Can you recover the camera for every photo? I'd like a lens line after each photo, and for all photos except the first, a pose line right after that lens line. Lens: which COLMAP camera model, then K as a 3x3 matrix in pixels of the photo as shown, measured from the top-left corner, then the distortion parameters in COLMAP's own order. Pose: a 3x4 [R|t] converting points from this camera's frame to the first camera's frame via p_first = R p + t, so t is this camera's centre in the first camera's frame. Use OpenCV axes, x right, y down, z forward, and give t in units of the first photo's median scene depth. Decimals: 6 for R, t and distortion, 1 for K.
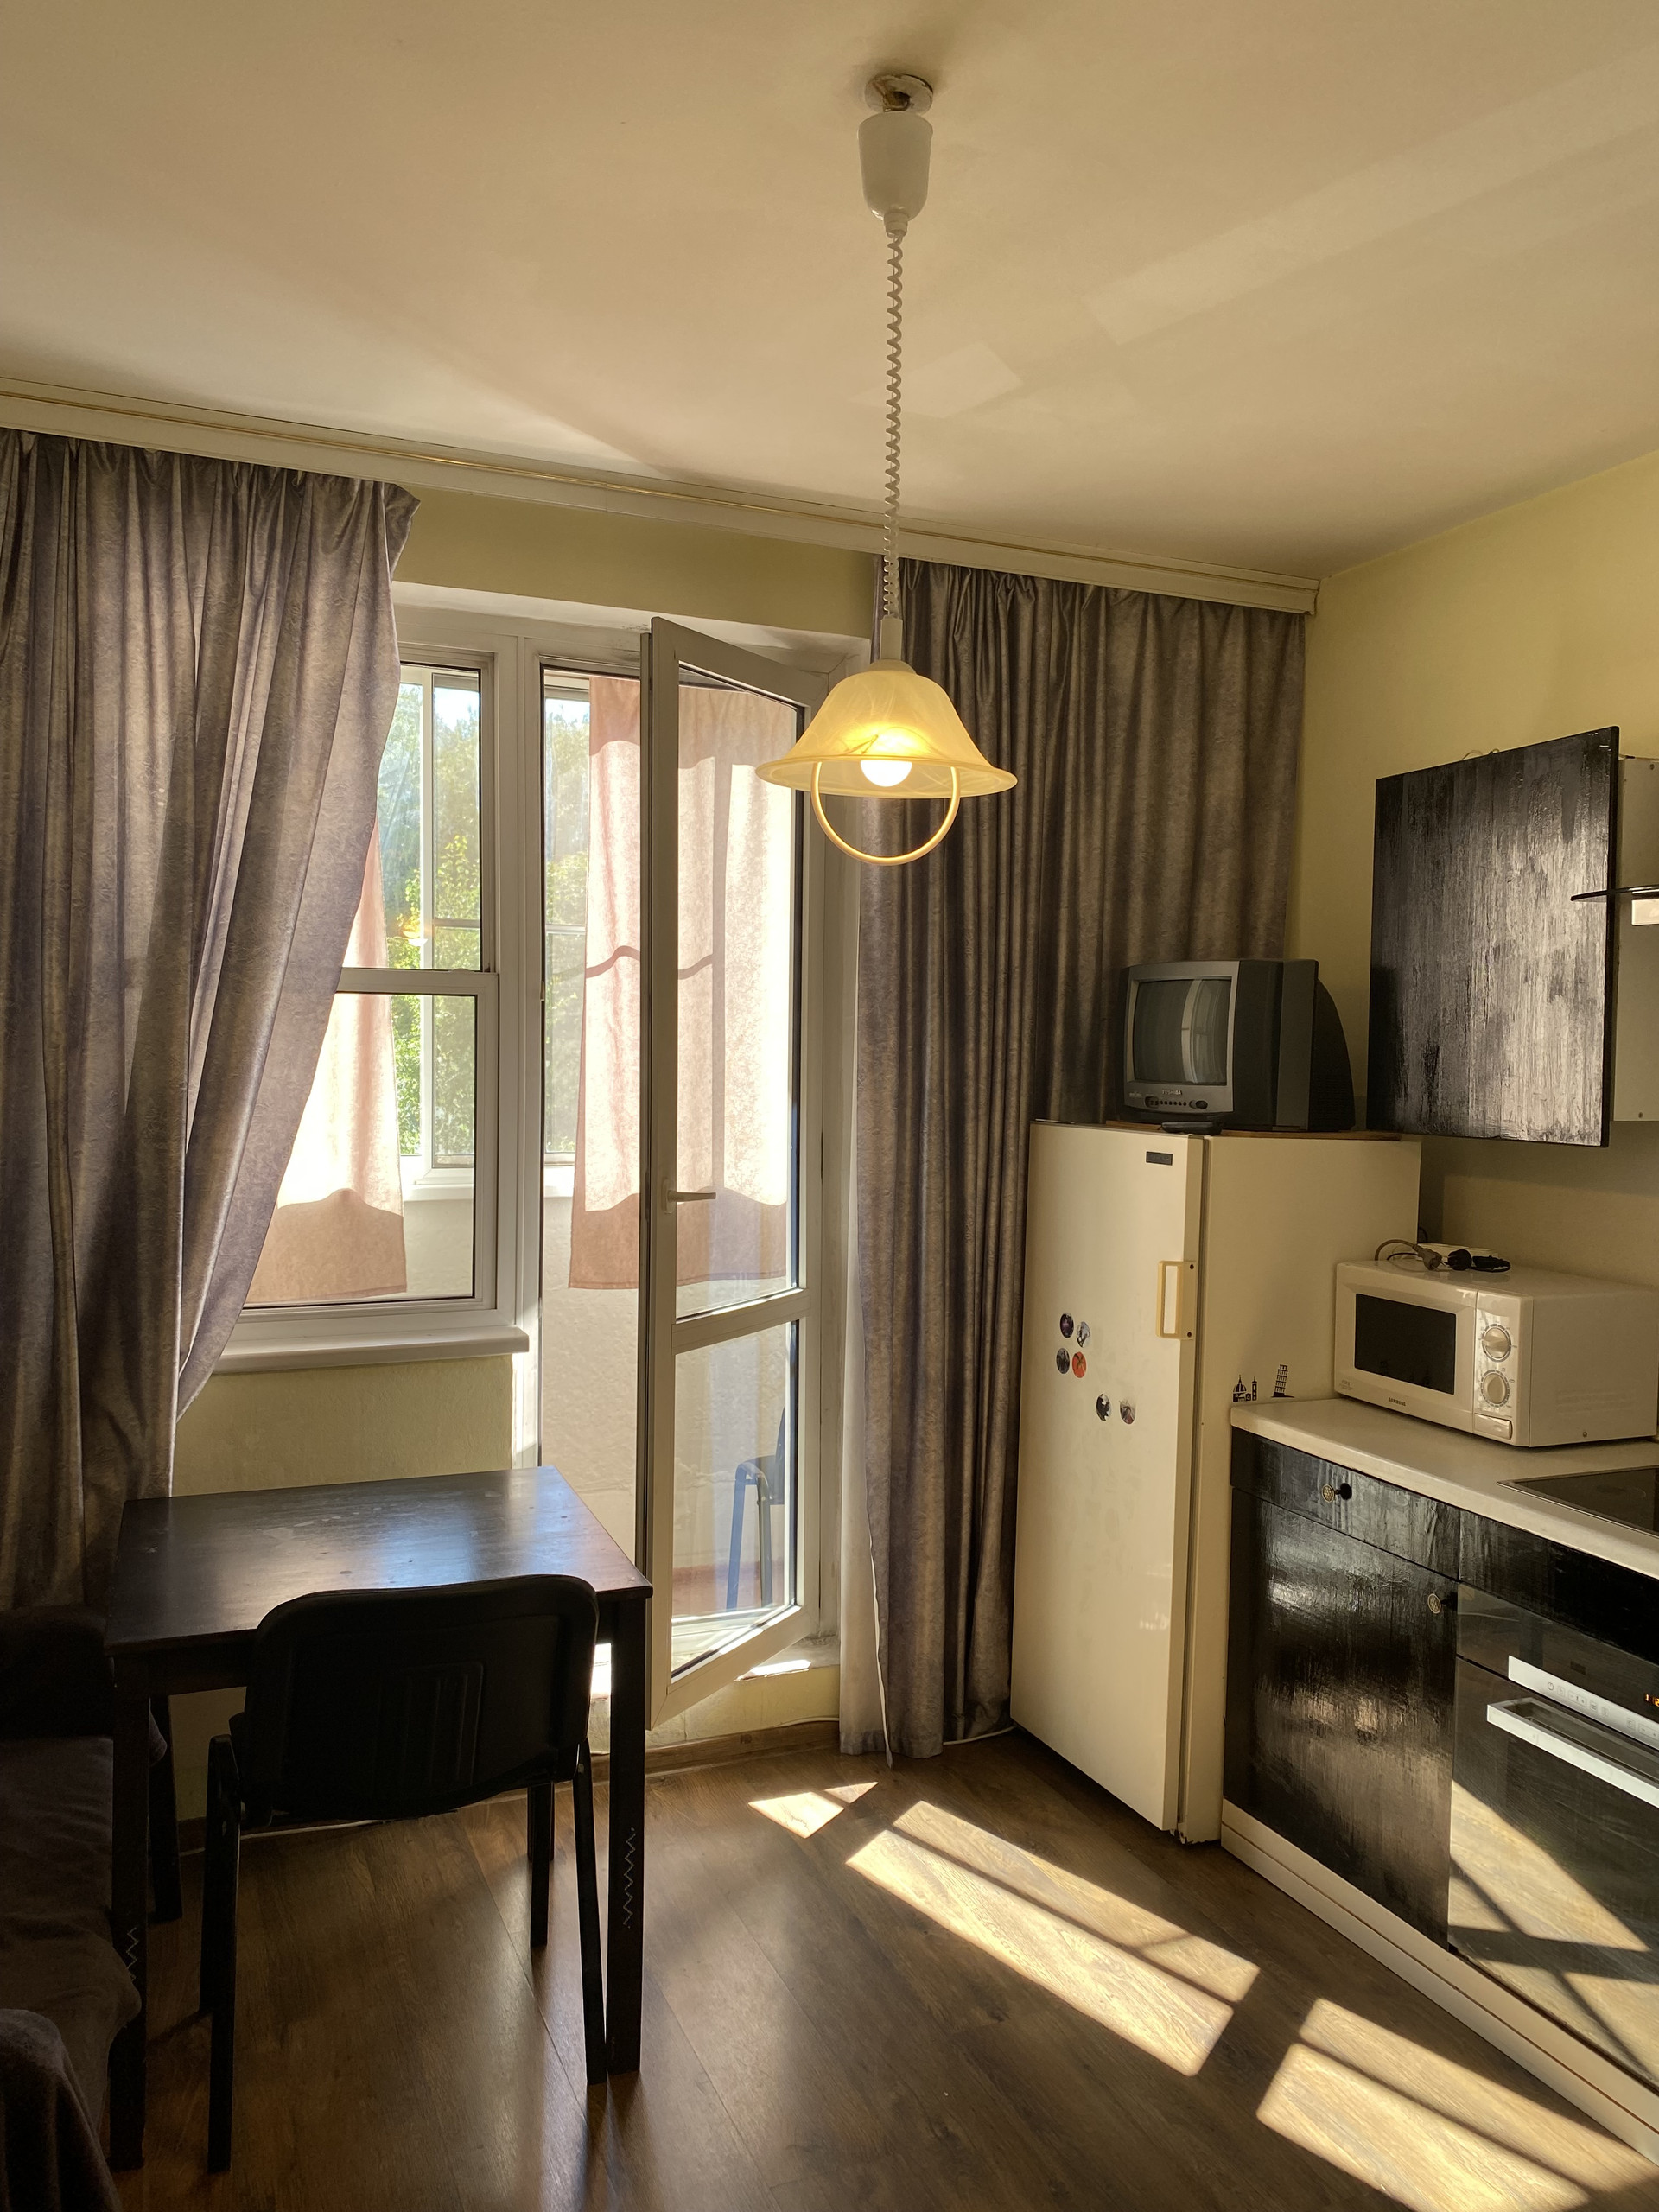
lens RADIAL K [[1651.5, 0, 854.0], [0, 1651.5, 1100.6], [0, 0, 1]] dist [0.002413, 0.000363]
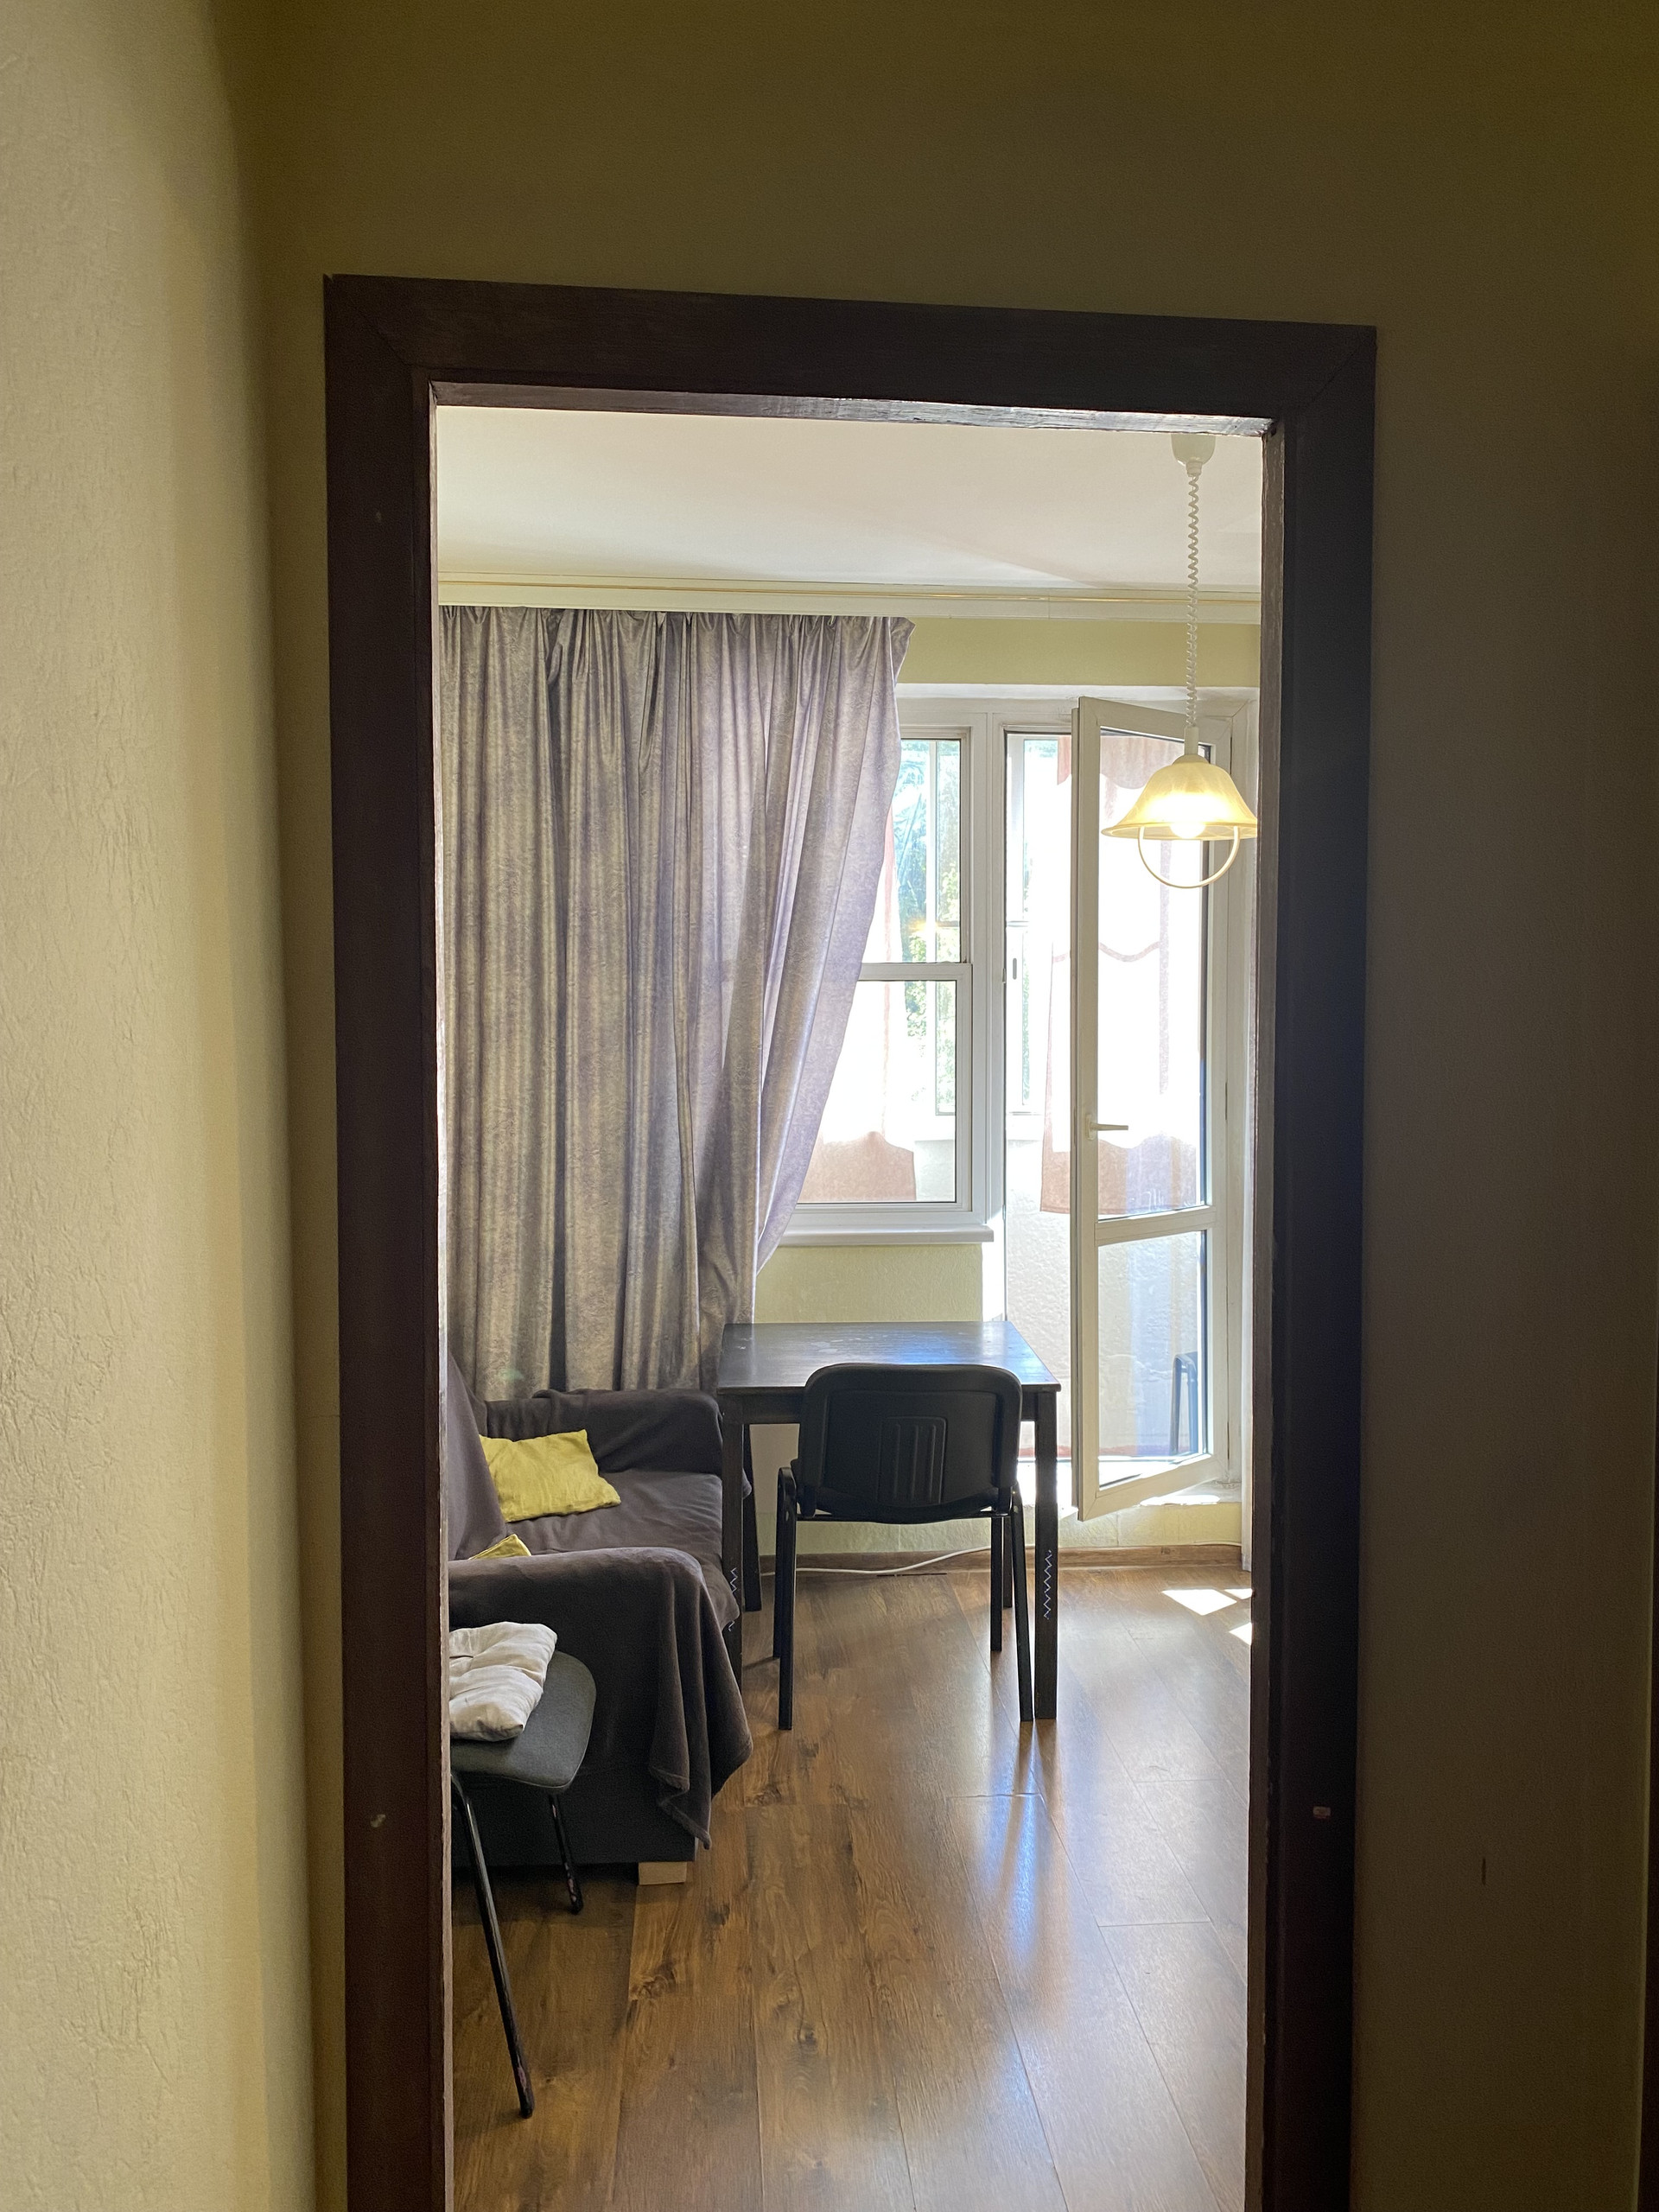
lens RADIAL K [[1651.5, 0, 854.0], [0, 1651.5, 1100.6], [0, 0, 1]] dist [0.002413, 0.000363]
pose [[0.947435, -0.002352, -0.319939, 0.141392], [0.004875, 0.999963, 0.007086, 0.028200], [0.319910, -0.008274, 0.947412, -0.359379]]
